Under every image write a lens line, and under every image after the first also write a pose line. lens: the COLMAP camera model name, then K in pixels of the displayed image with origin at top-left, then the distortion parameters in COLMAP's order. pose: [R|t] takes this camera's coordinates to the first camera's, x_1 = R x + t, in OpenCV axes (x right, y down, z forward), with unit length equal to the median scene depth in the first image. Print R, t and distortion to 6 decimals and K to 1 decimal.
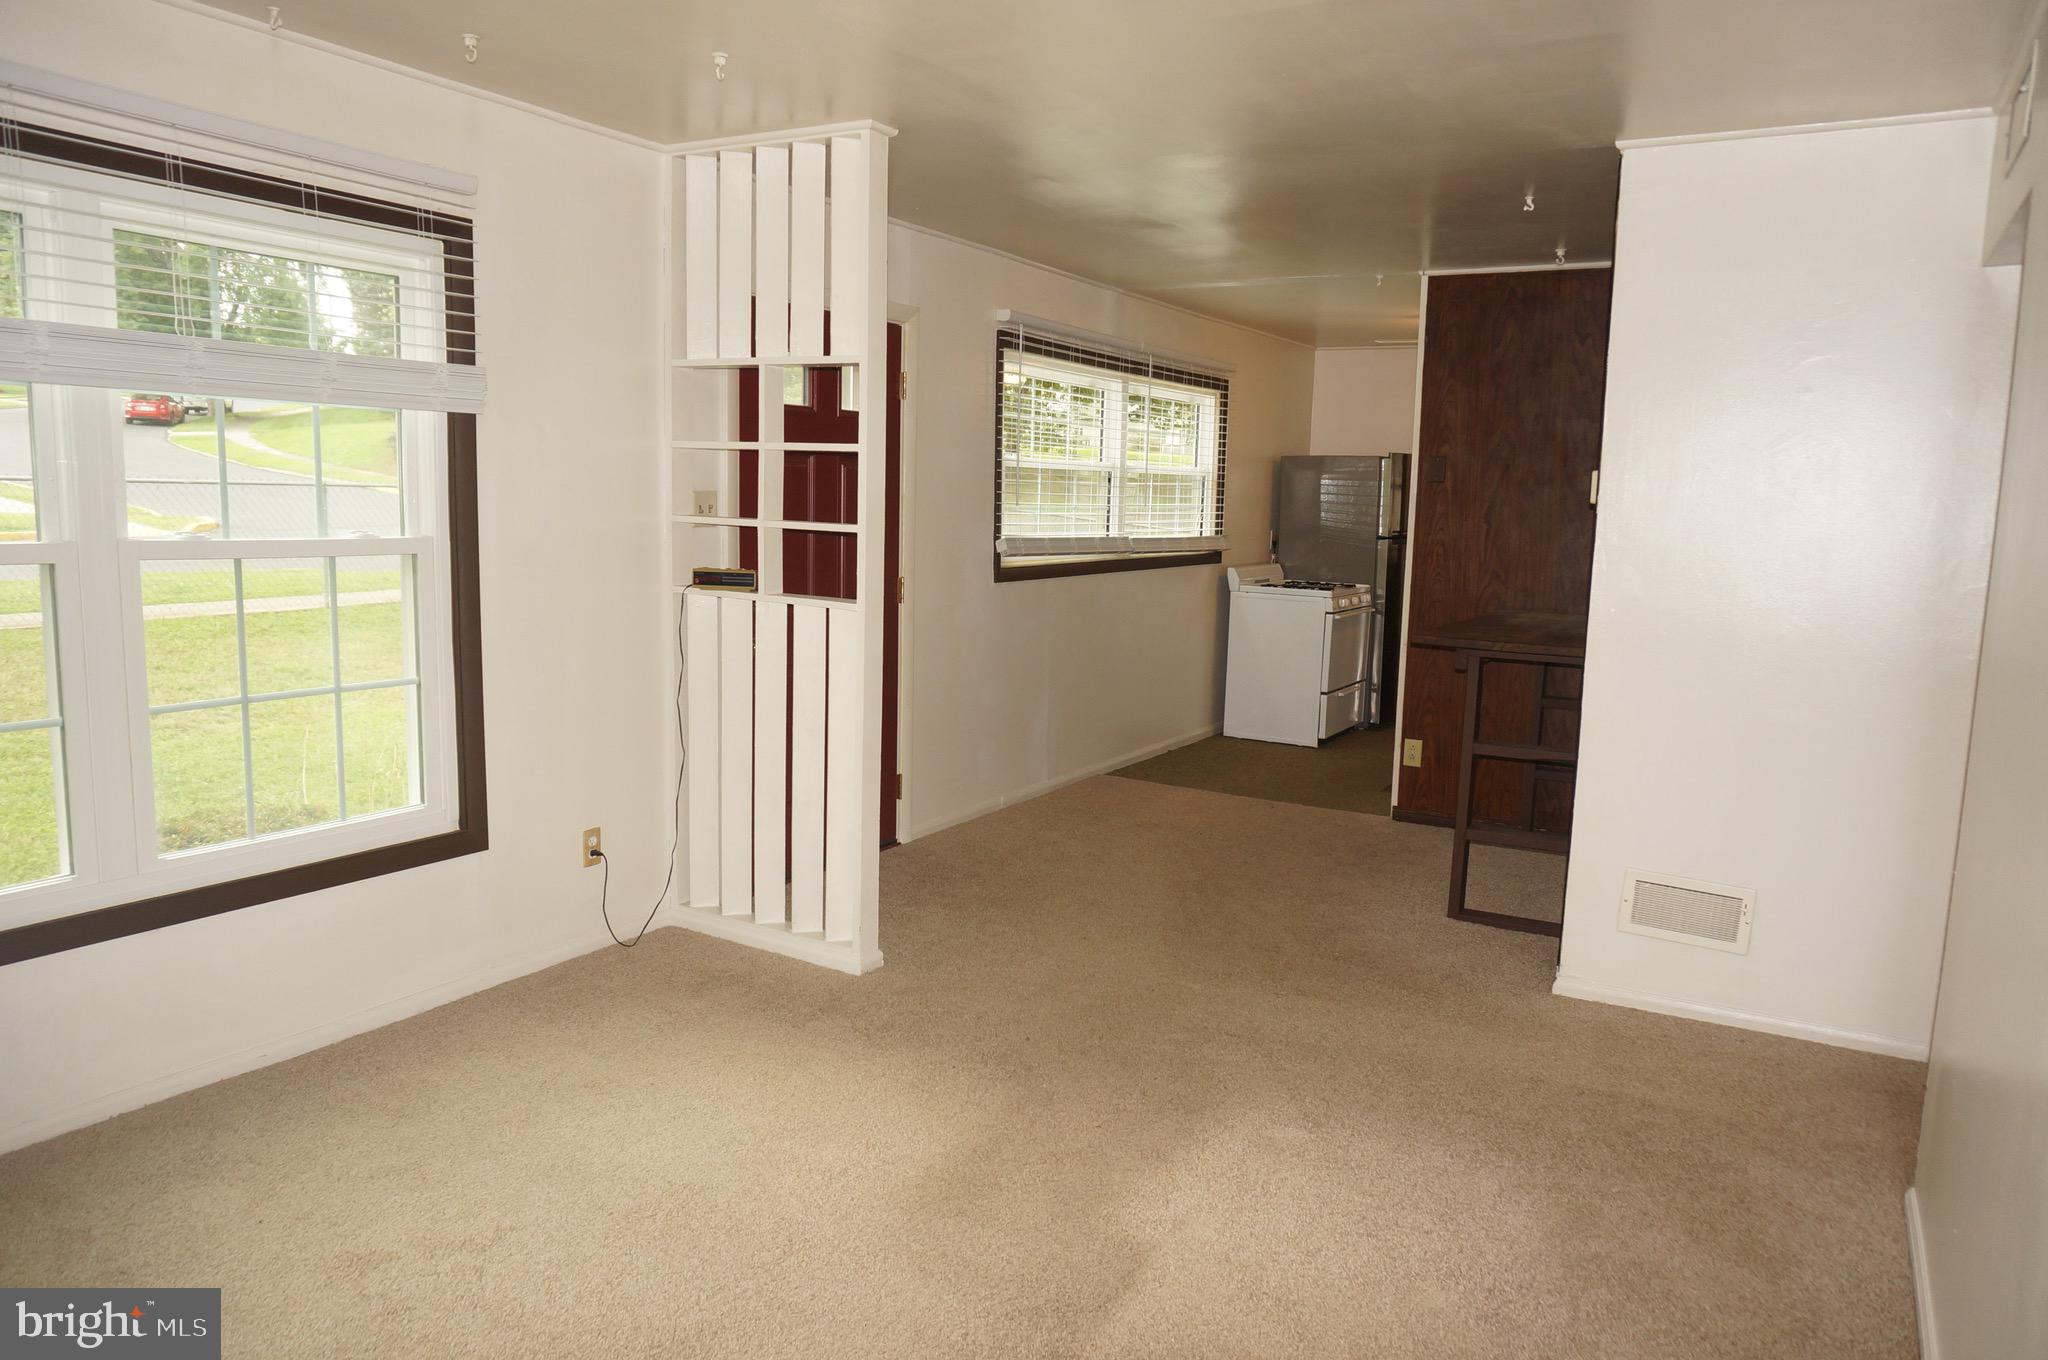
lens RADIAL K [[1378.0, 0, 1024.0], [0, 1378.0, 680.0], [0, 0, 1]] dist [-0.031454, 0.003299]
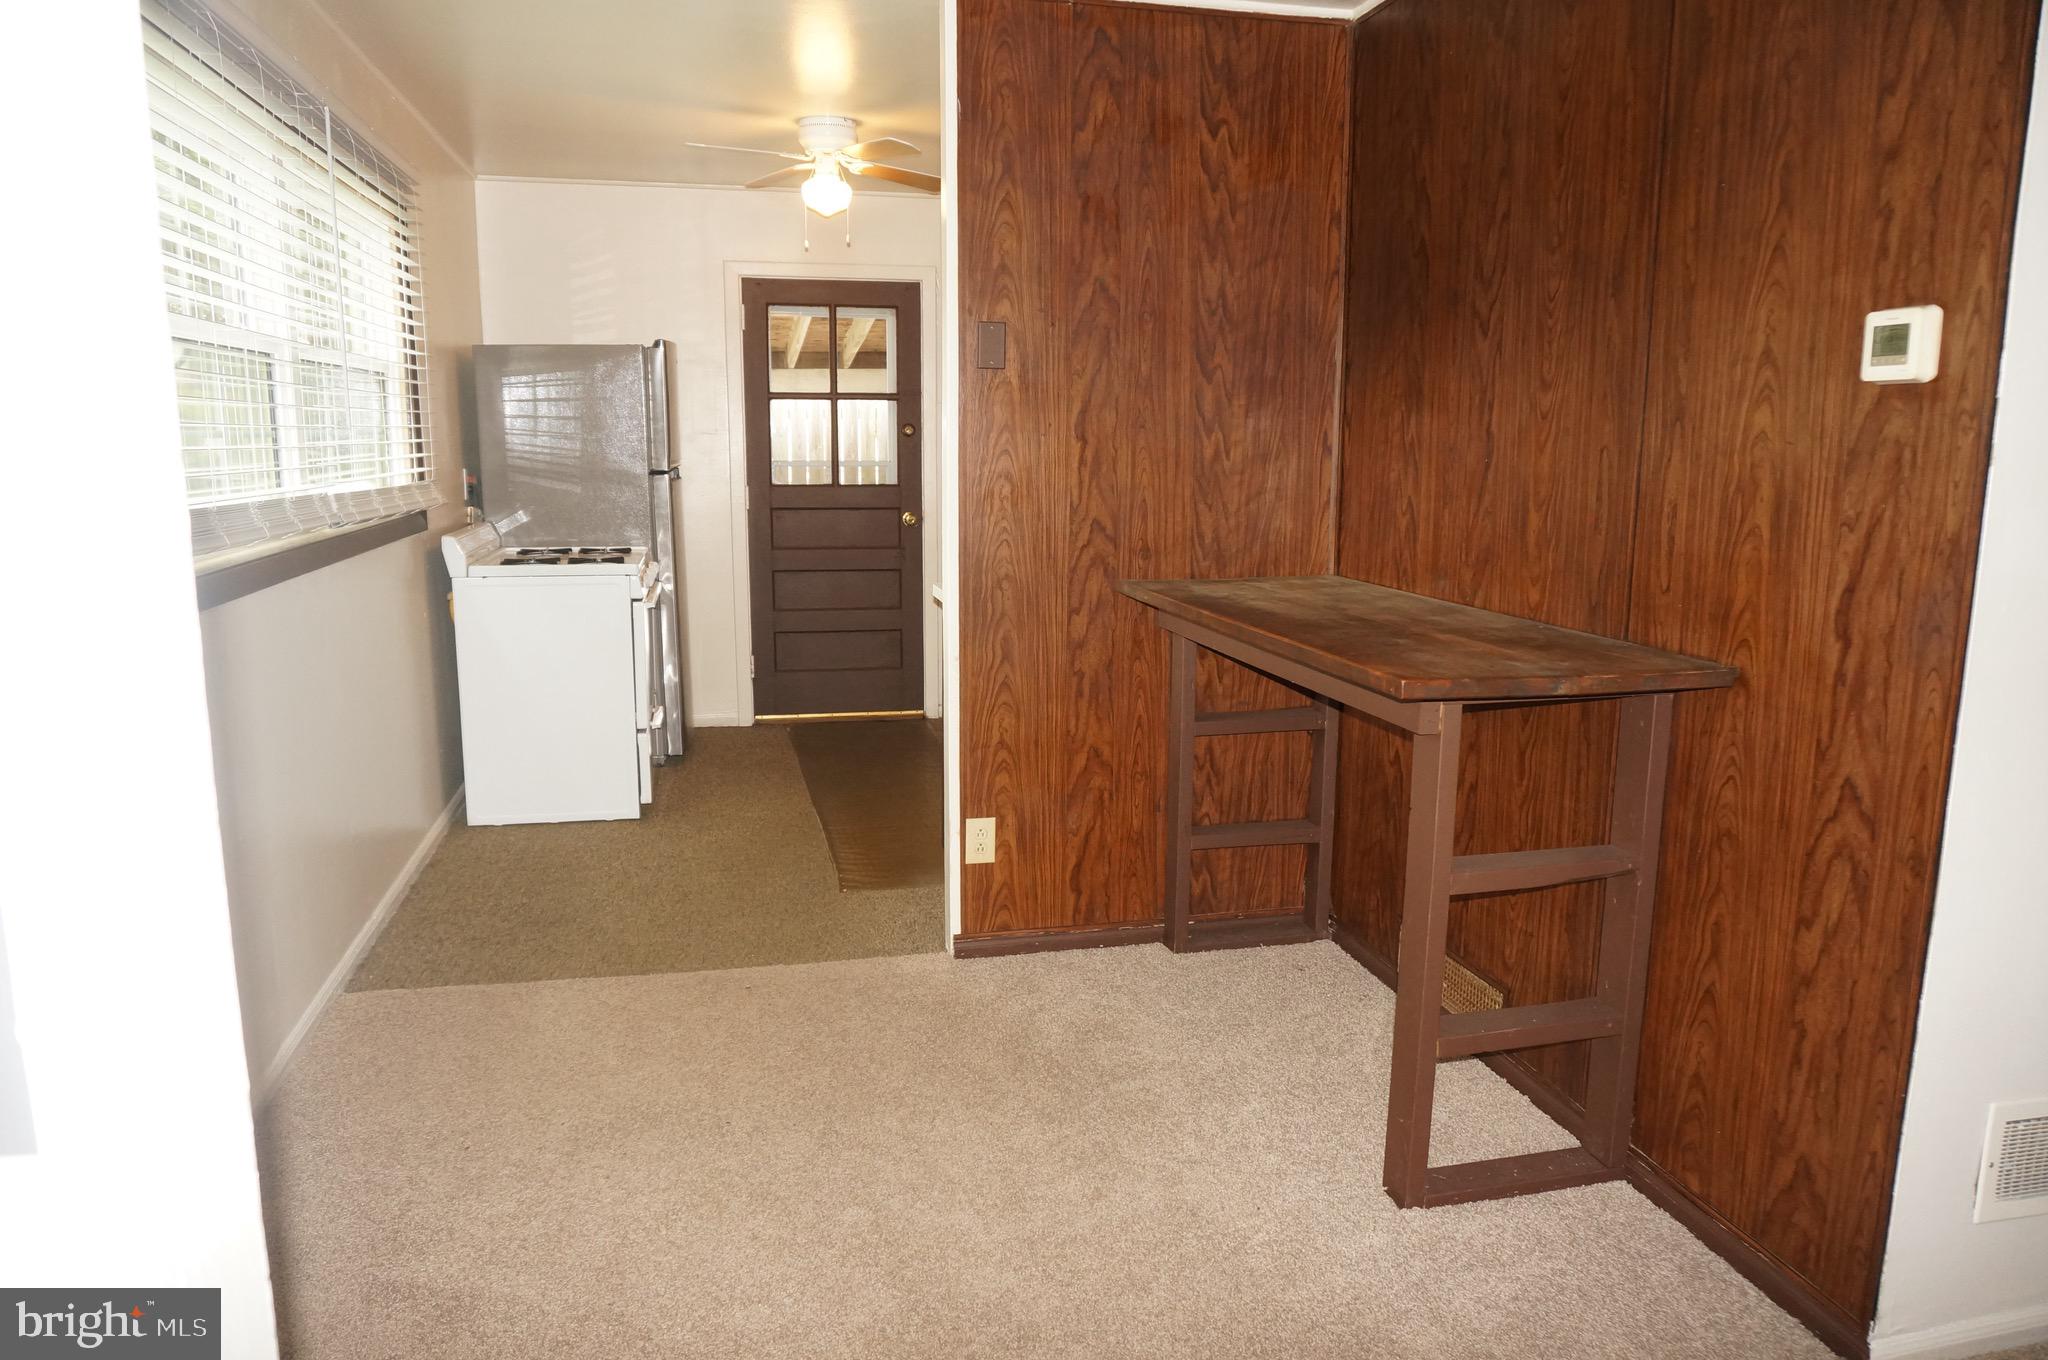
lens RADIAL K [[1378.0, 0, 1024.0], [0, 1378.0, 680.0], [0, 0, 1]] dist [-0.031454, 0.003299]
pose [[0.727425, -0.142532, 0.671221, -0.089018], [0.107573, 0.989782, 0.093597, -0.069570], [-0.677703, 0.004120, 0.735324, 0.582387]]
